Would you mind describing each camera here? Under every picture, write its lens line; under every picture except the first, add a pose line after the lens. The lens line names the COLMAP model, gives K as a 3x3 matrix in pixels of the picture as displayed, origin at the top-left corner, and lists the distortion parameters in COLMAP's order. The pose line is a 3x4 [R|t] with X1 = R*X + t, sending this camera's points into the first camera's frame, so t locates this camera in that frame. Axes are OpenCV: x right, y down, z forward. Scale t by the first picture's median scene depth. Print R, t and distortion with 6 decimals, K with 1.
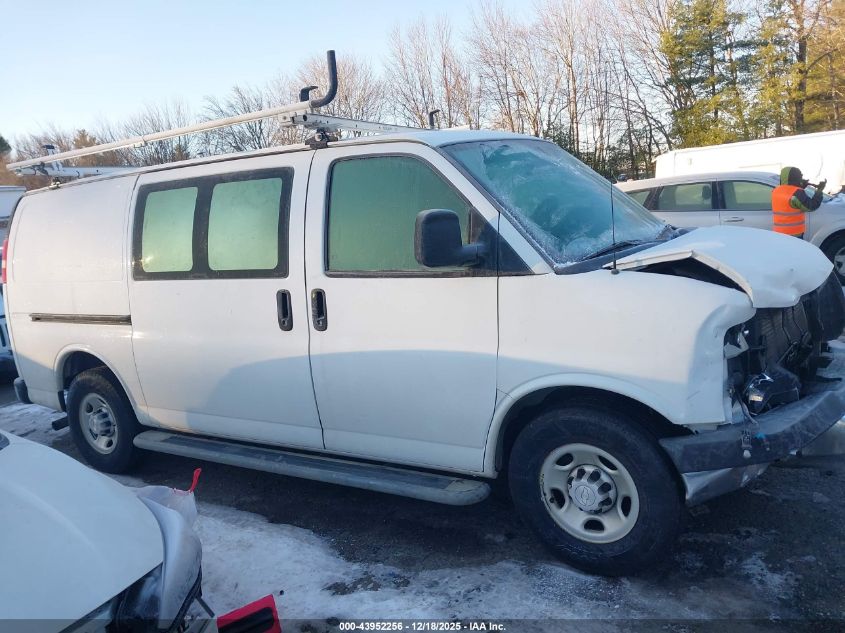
lens RADIAL K [[649.8, 0, 426.7], [0, 649.8, 318.5], [0, 0, 1]] dist [0.001027, -0.002621]
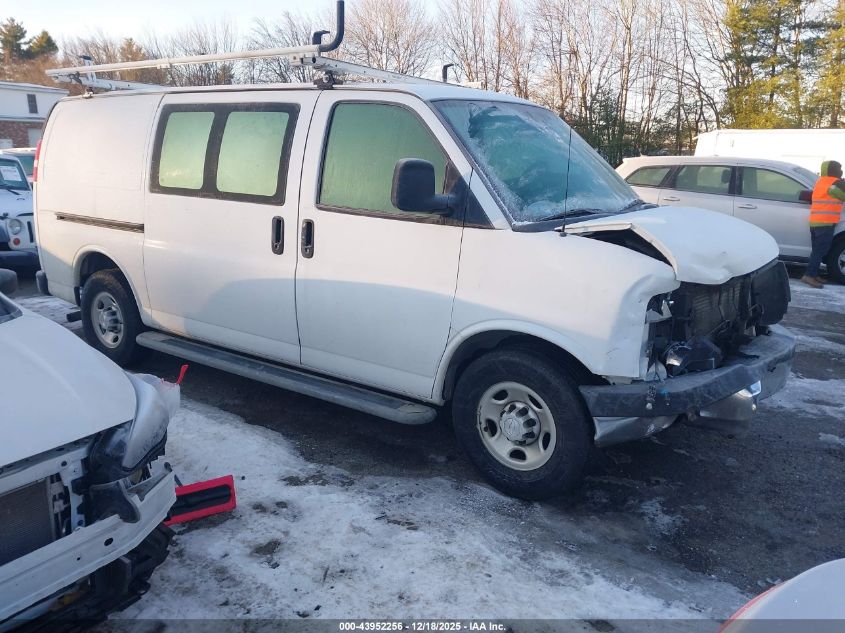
lens RADIAL K [[649.8, 0, 426.7], [0, 649.8, 318.5], [0, 0, 1]] dist [0.001027, -0.002621]
pose [[0.991648, 0.125918, -0.027902, 0.083382], [-0.123480, 0.989395, 0.076488, 0.011870], [0.037238, -0.072404, 0.996680, -0.103728]]
